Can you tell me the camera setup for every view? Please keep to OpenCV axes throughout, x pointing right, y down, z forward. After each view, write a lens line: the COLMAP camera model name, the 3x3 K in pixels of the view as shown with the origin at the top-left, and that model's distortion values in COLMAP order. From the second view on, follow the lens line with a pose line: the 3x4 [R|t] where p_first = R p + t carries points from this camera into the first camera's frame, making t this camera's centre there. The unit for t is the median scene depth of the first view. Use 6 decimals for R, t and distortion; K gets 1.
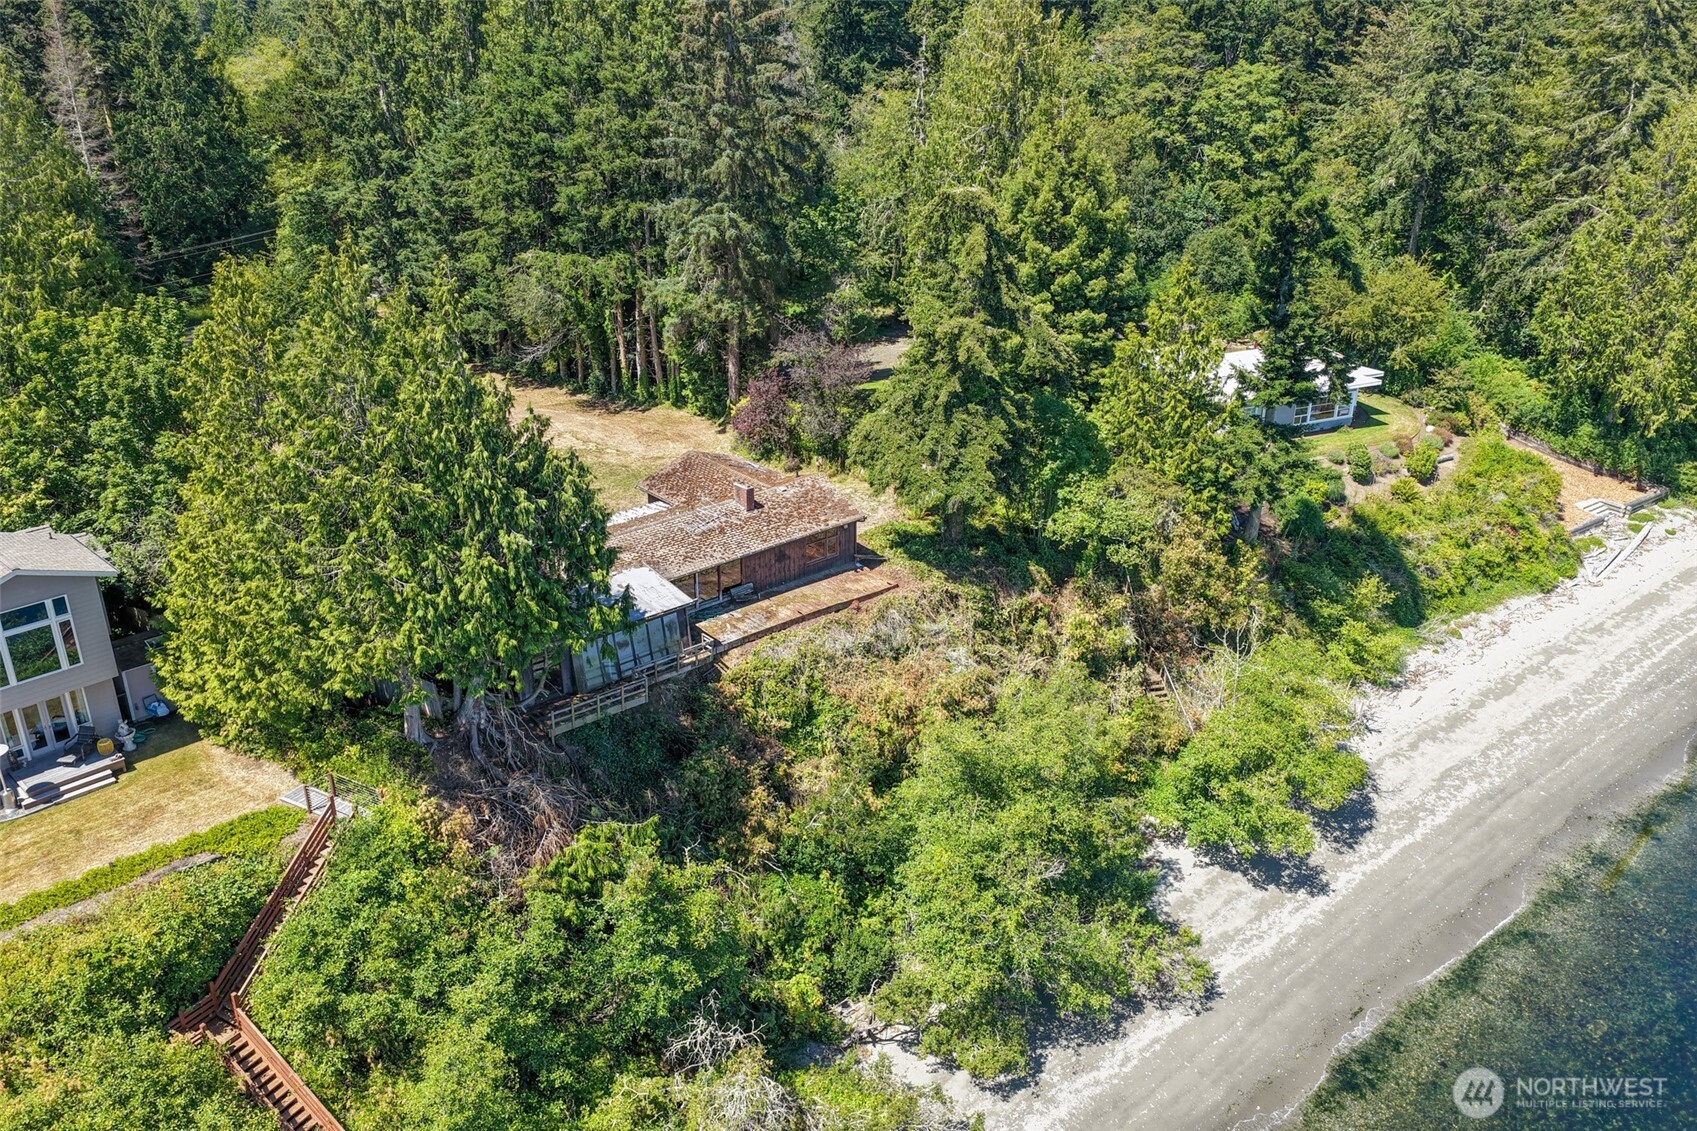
lens RADIAL K [[1410.8, 0, 851.3], [0, 1410.8, 571.2], [0, 0, 1]] dist [-0.019779, 0.050662]
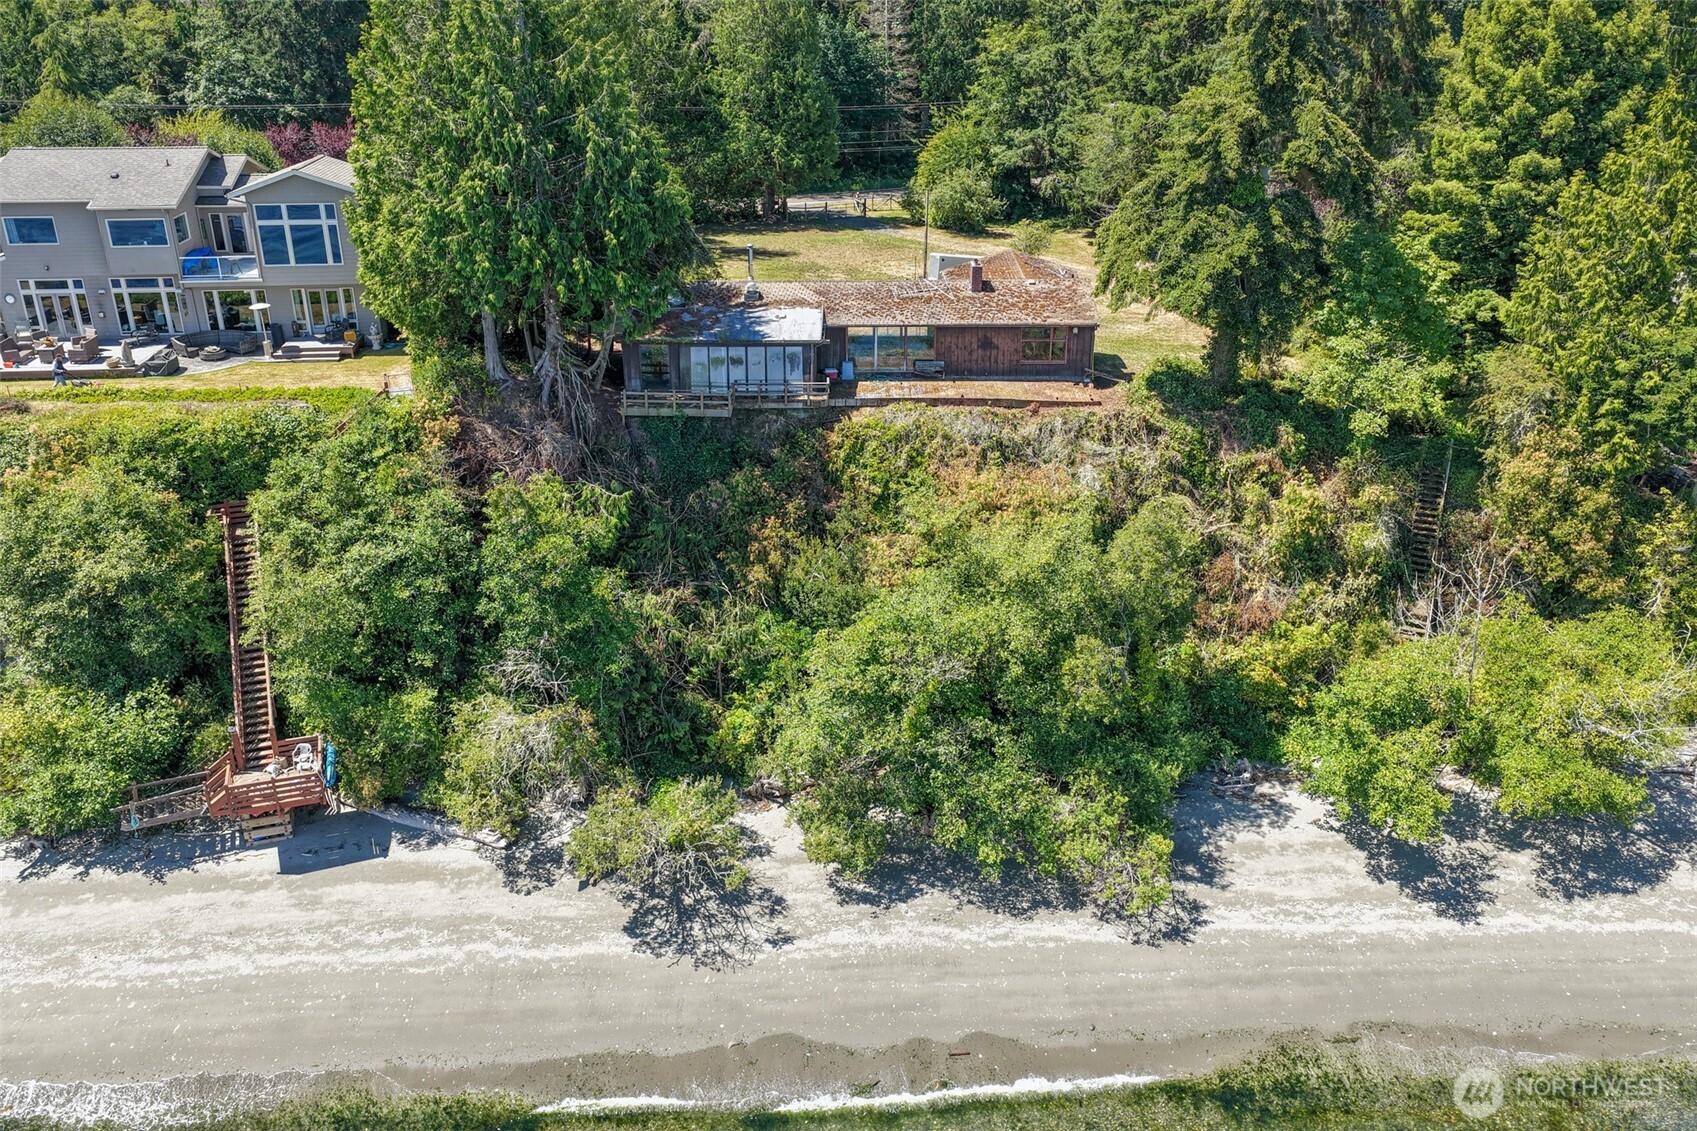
lens RADIAL K [[1410.8, 0, 851.3], [0, 1410.8, 571.2], [0, 0, 1]] dist [-0.019779, 0.050662]
pose [[0.755000, 0.262264, -0.600994, 0.480538], [-0.262589, 0.960759, 0.089381, 0.074227], [0.600852, 0.090332, 0.794240, 0.223530]]
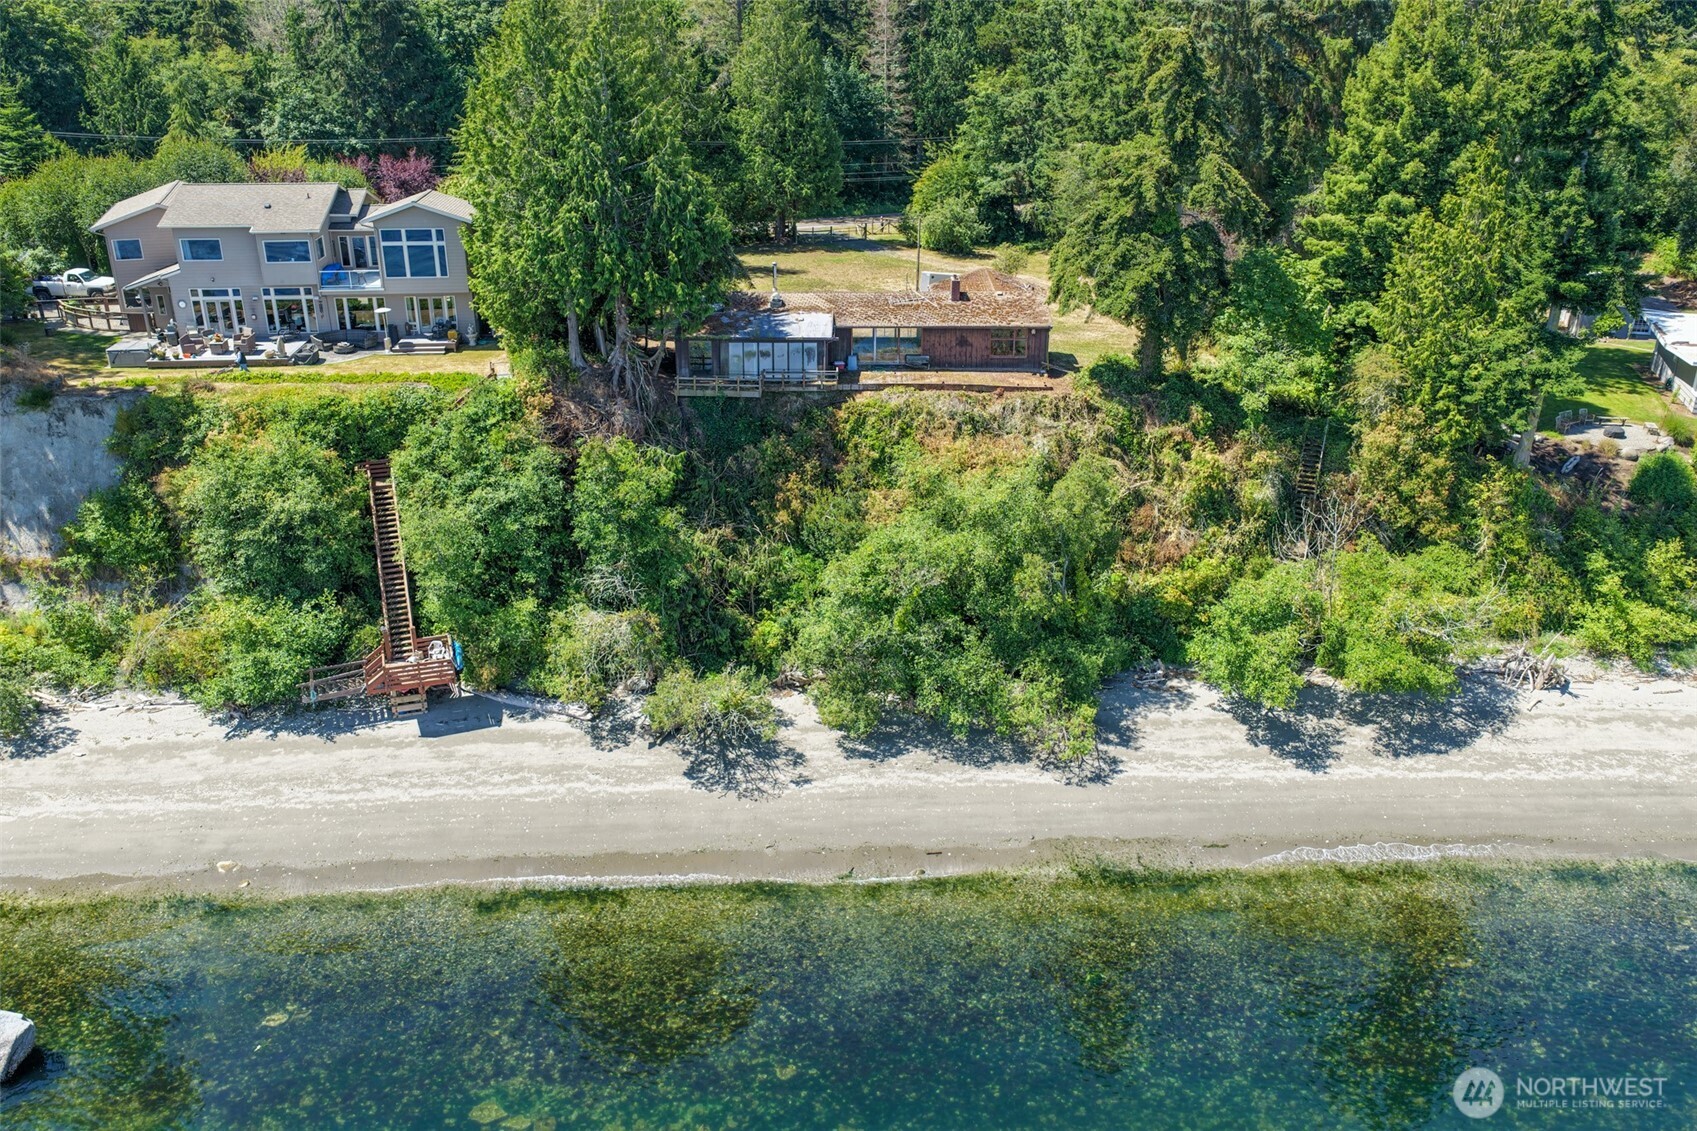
lens RADIAL K [[1410.8, 0, 851.3], [0, 1410.8, 571.2], [0, 0, 1]] dist [-0.019779, 0.050662]
pose [[0.754608, 0.256633, -0.603909, 0.634425], [-0.266293, 0.960923, 0.075604, 0.108645], [0.599713, 0.103765, 0.793459, 0.038965]]
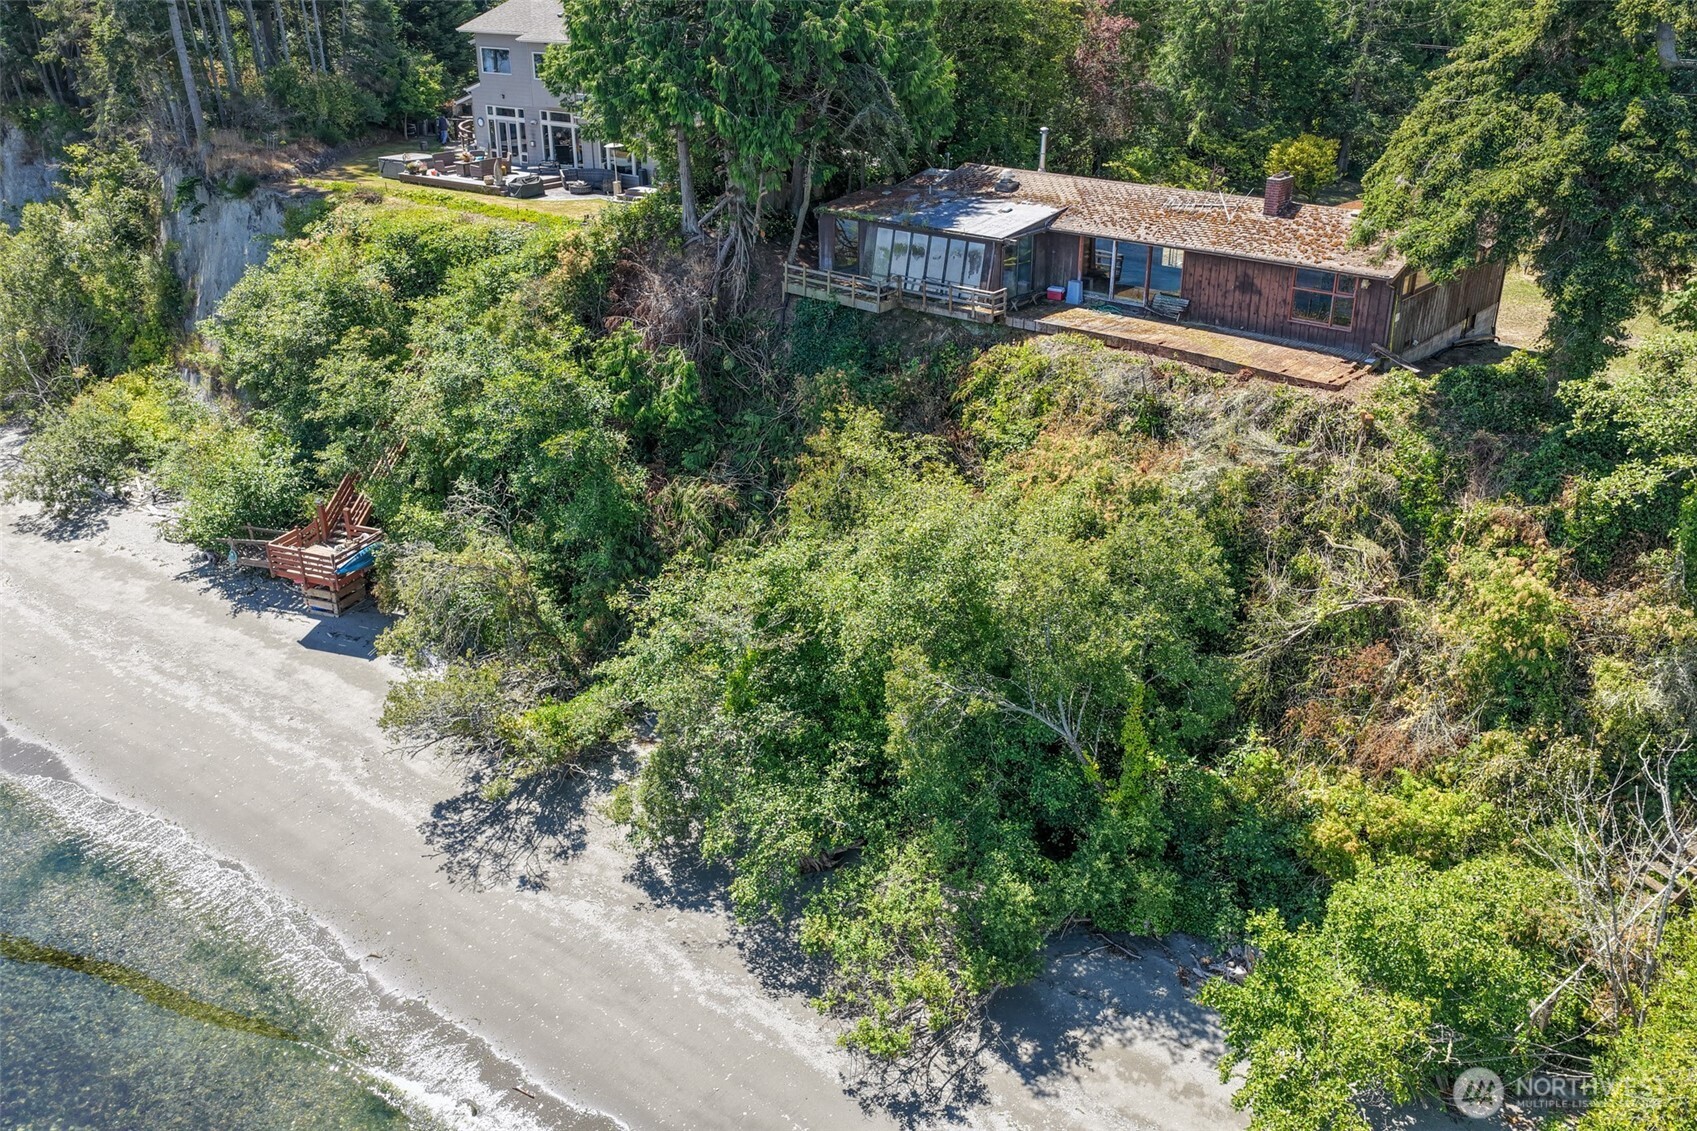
lens RADIAL K [[1410.8, 0, 851.3], [0, 1410.8, 571.2], [0, 0, 1]] dist [-0.019779, 0.050662]
pose [[0.144776, 0.403610, -0.903404, 0.580050], [-0.402261, 0.858175, 0.318939, -0.031314], [0.904005, 0.317230, 0.286600, 0.684023]]
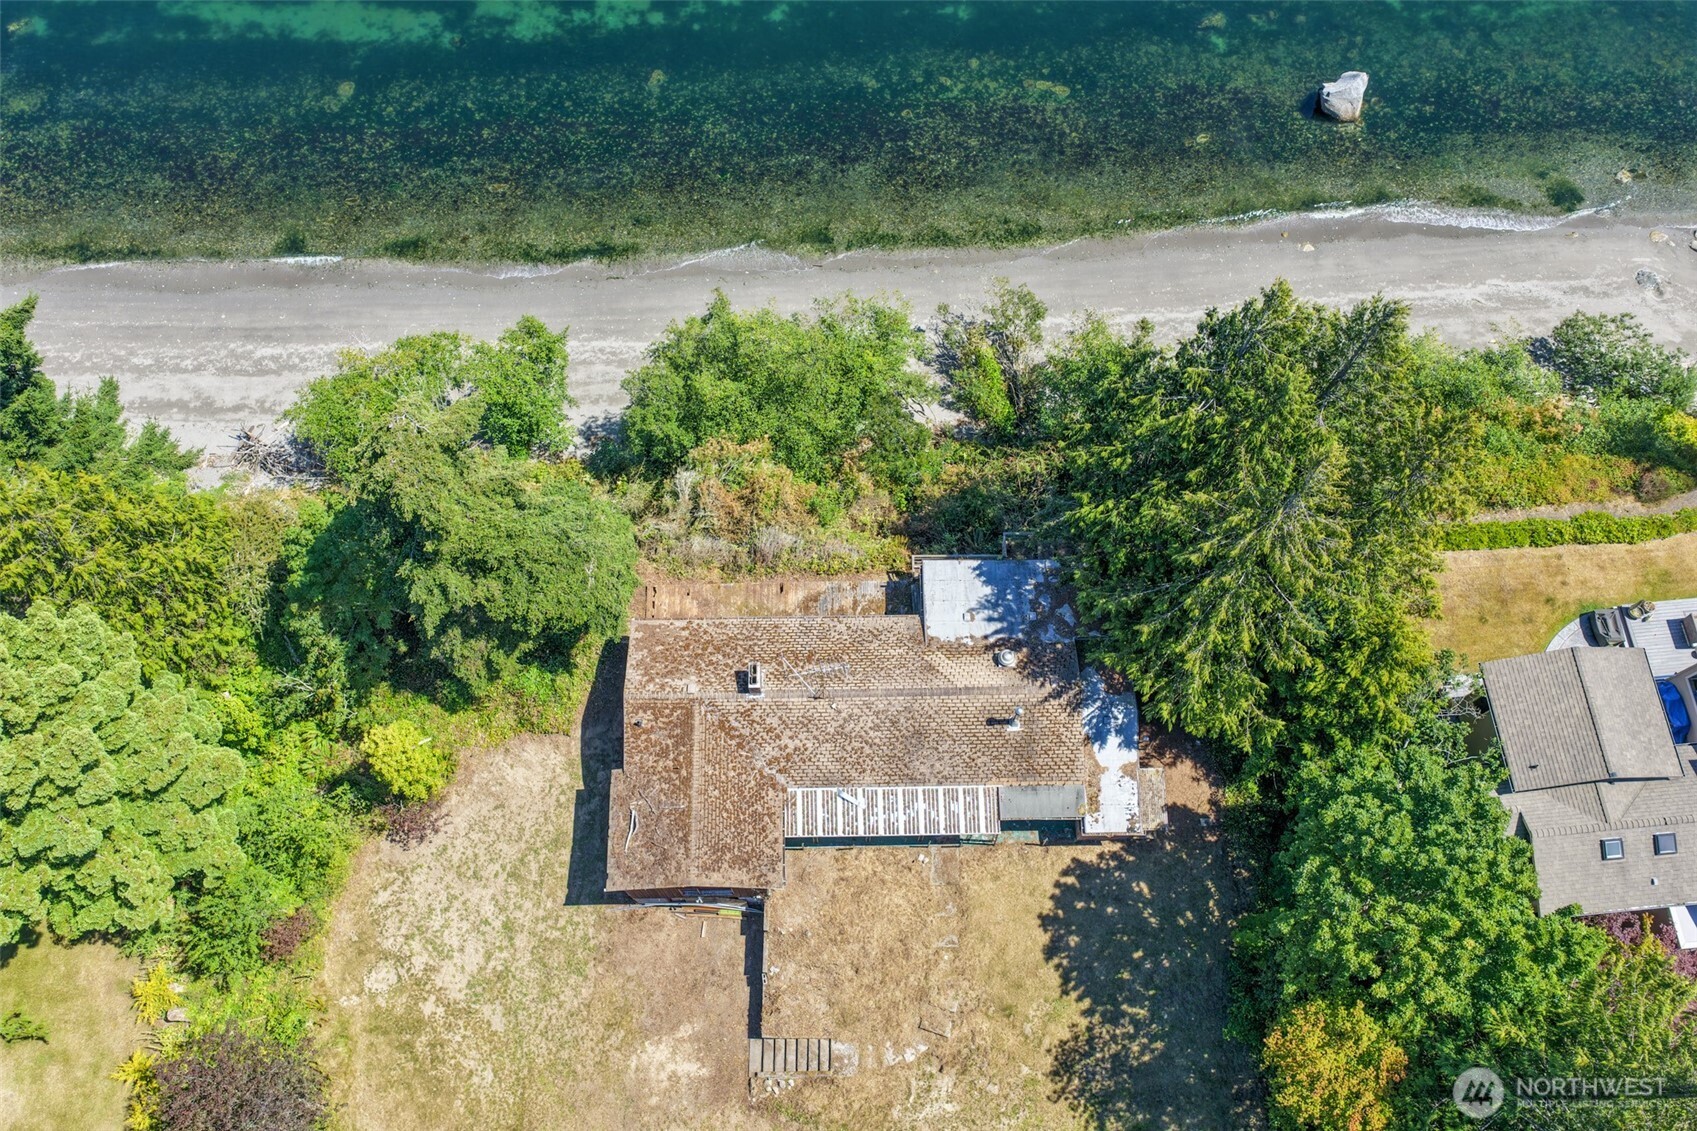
lens RADIAL K [[1410.8, 0, 851.3], [0, 1410.8, 571.2], [0, 0, 1]] dist [-0.019779, 0.050662]
pose [[-0.766210, -0.603390, 0.221003, -0.264718], [0.258545, 0.025383, 0.965666, -0.850873], [-0.588283, 0.797042, 0.136554, 0.804433]]
